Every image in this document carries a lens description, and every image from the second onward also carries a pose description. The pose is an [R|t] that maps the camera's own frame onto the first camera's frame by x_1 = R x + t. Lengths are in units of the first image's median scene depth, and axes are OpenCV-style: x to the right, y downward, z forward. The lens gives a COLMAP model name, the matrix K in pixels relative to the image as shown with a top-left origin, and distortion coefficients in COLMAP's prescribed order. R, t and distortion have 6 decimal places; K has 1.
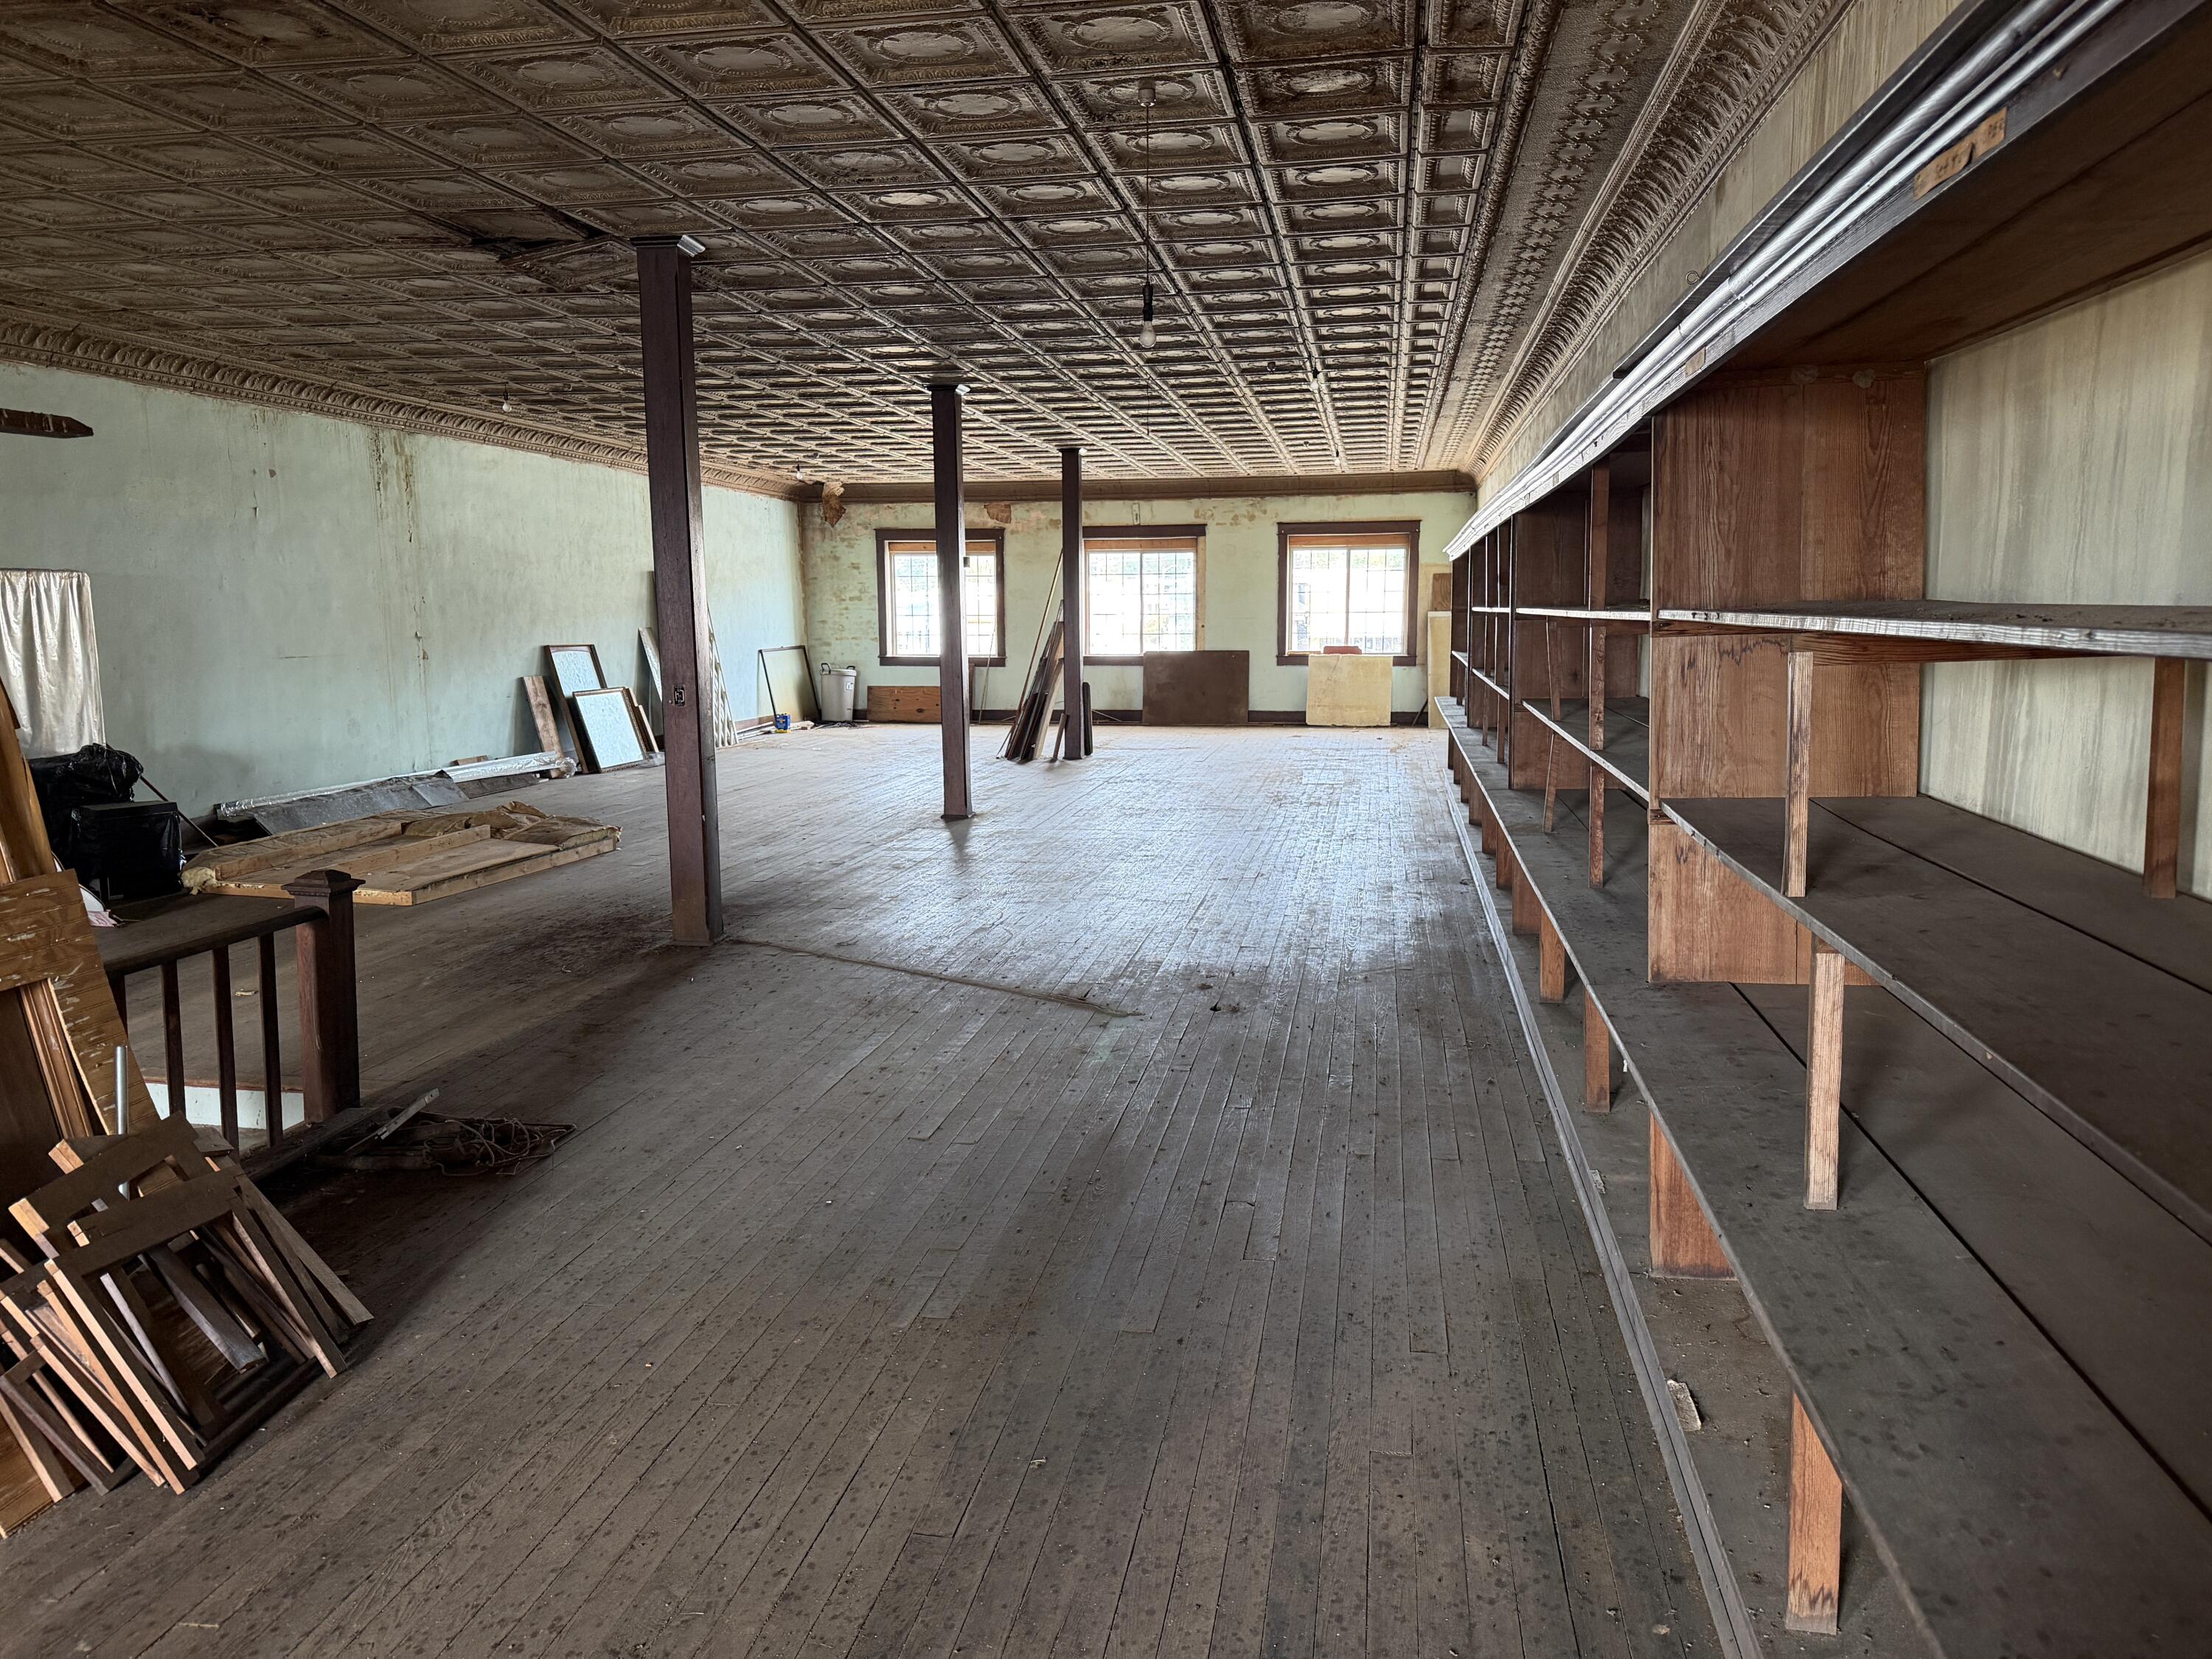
lens RADIAL K [[1630.2, 0, 1131.4], [0, 1630.2, 853.7], [0, 0, 1]] dist [0.083900, -0.171910]
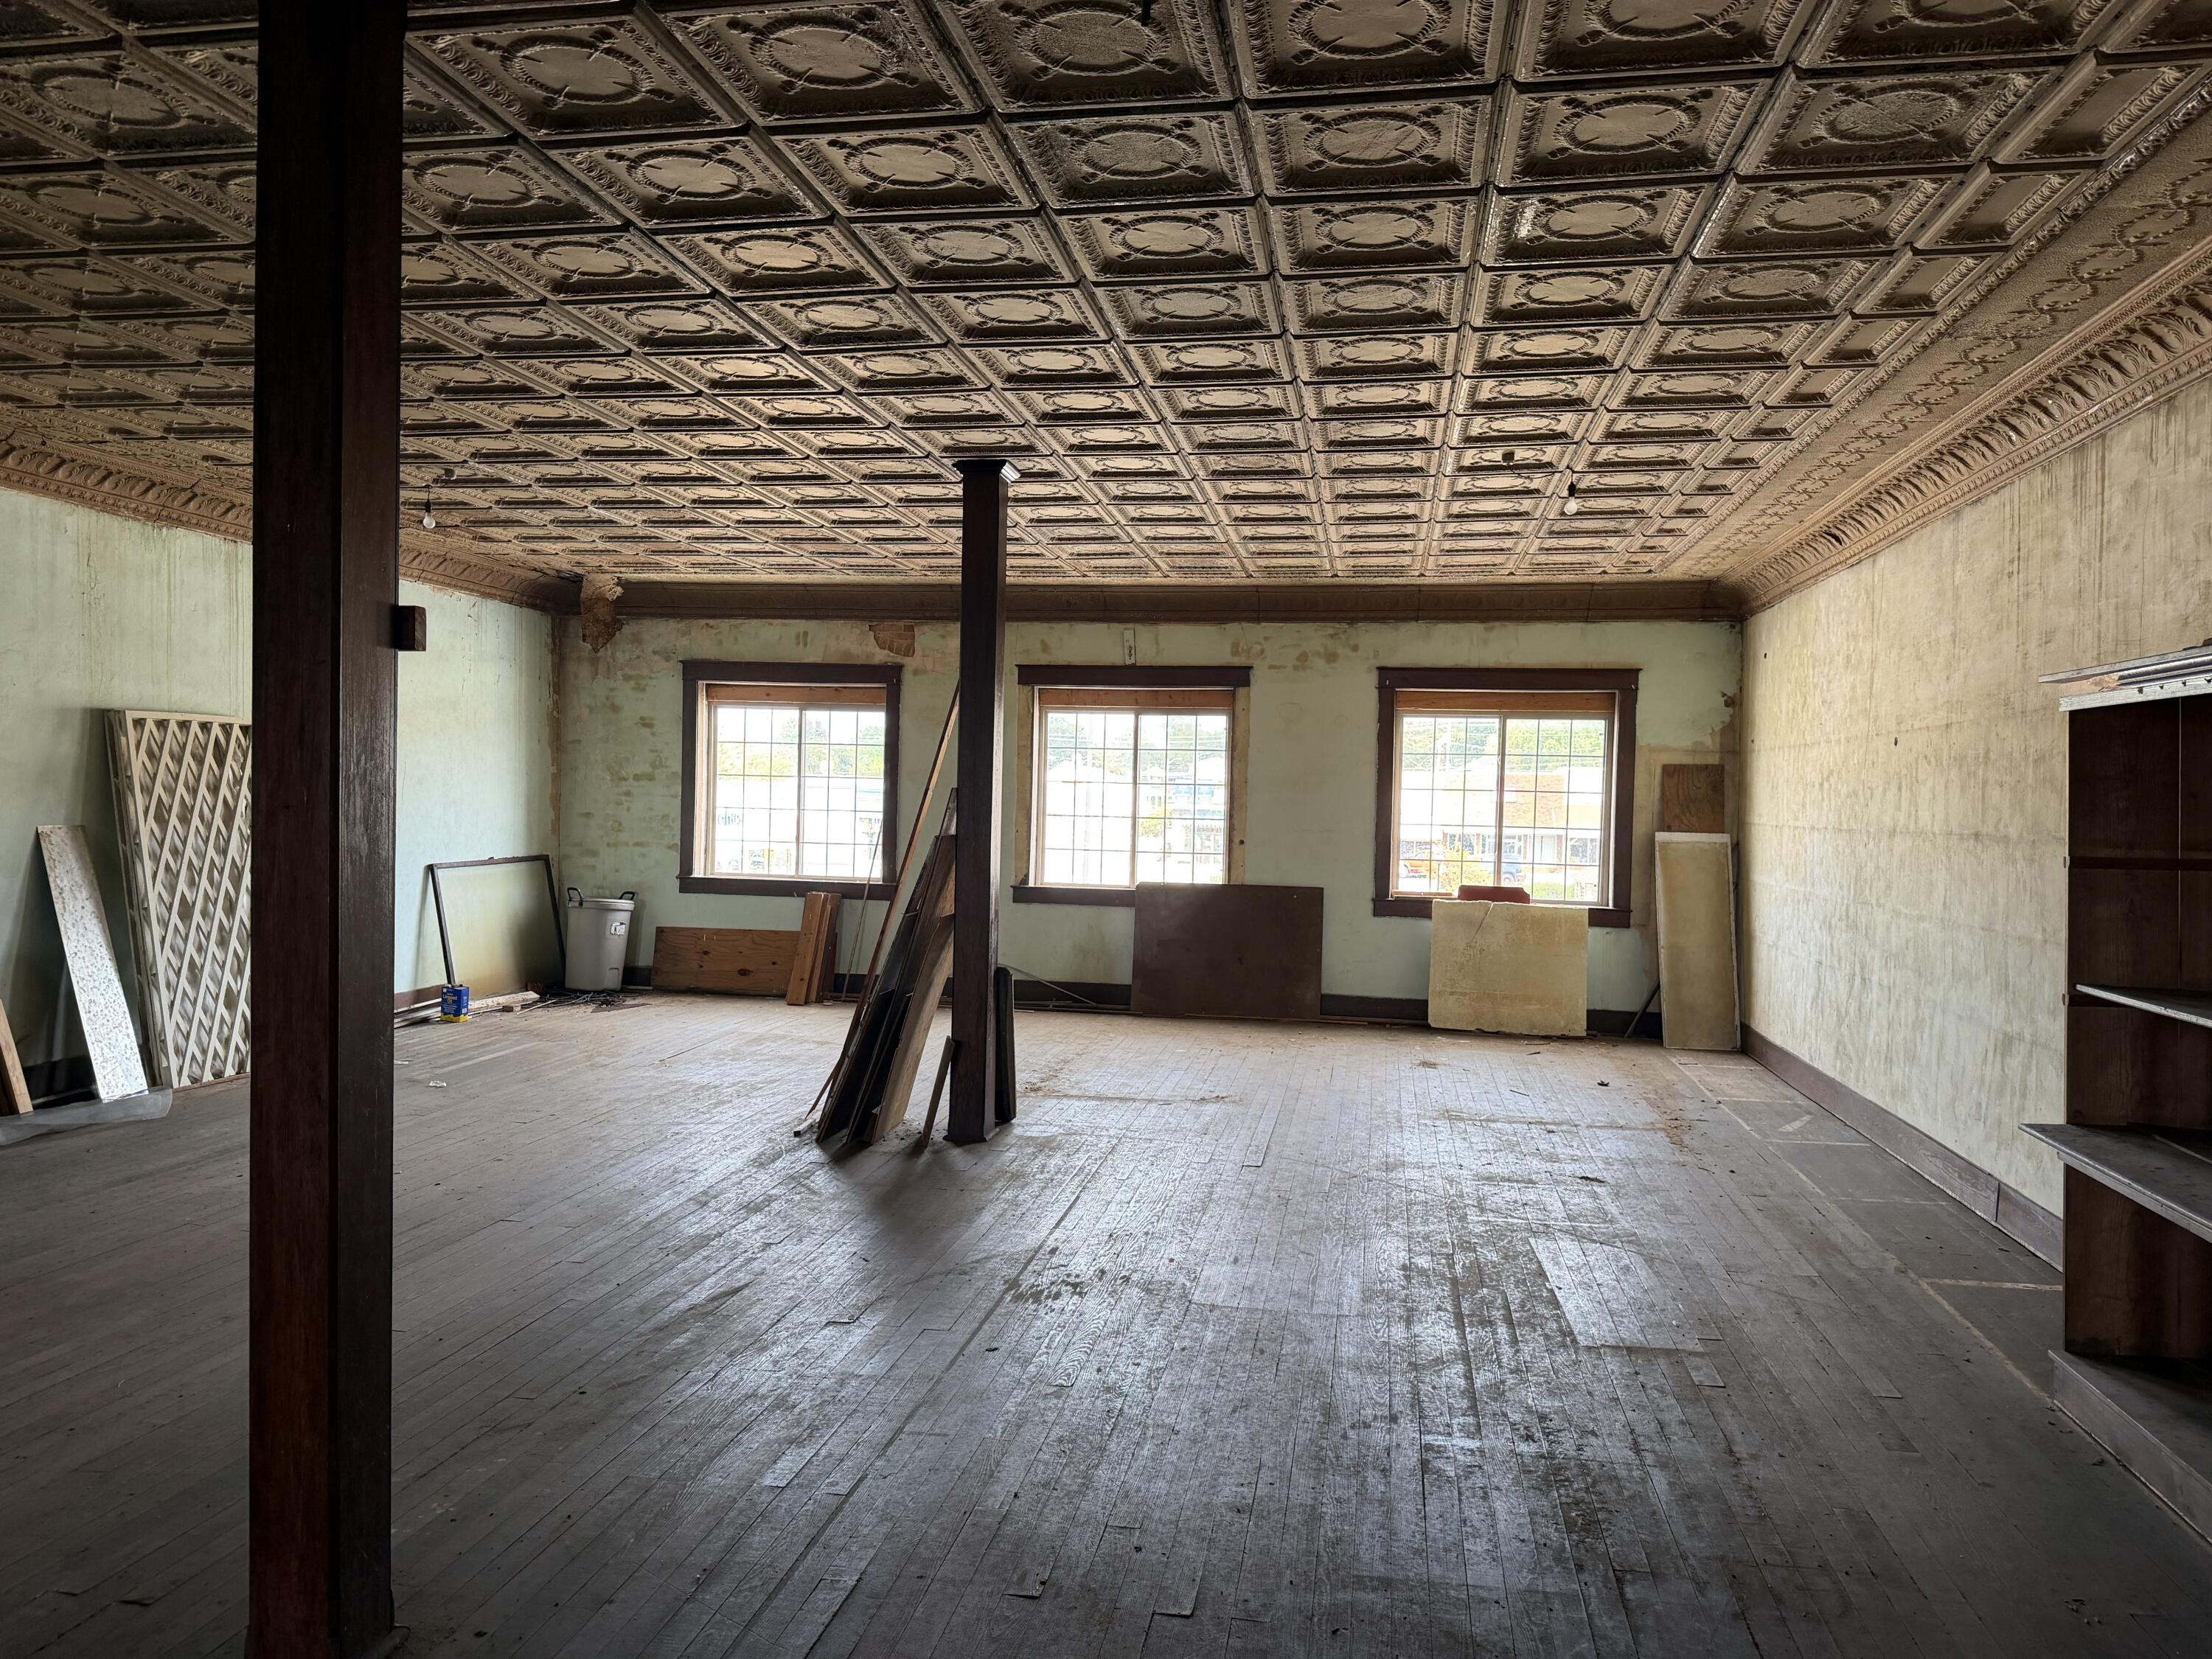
lens RADIAL K [[1630.2, 0, 1131.4], [0, 1630.2, 853.7], [0, 0, 1]] dist [0.083900, -0.171910]
pose [[0.999497, 0.031700, -0.000426, 0.006282], [-0.031506, 0.991698, -0.124668, -0.066055], [-0.003529, 0.124618, 0.992198, 0.454581]]
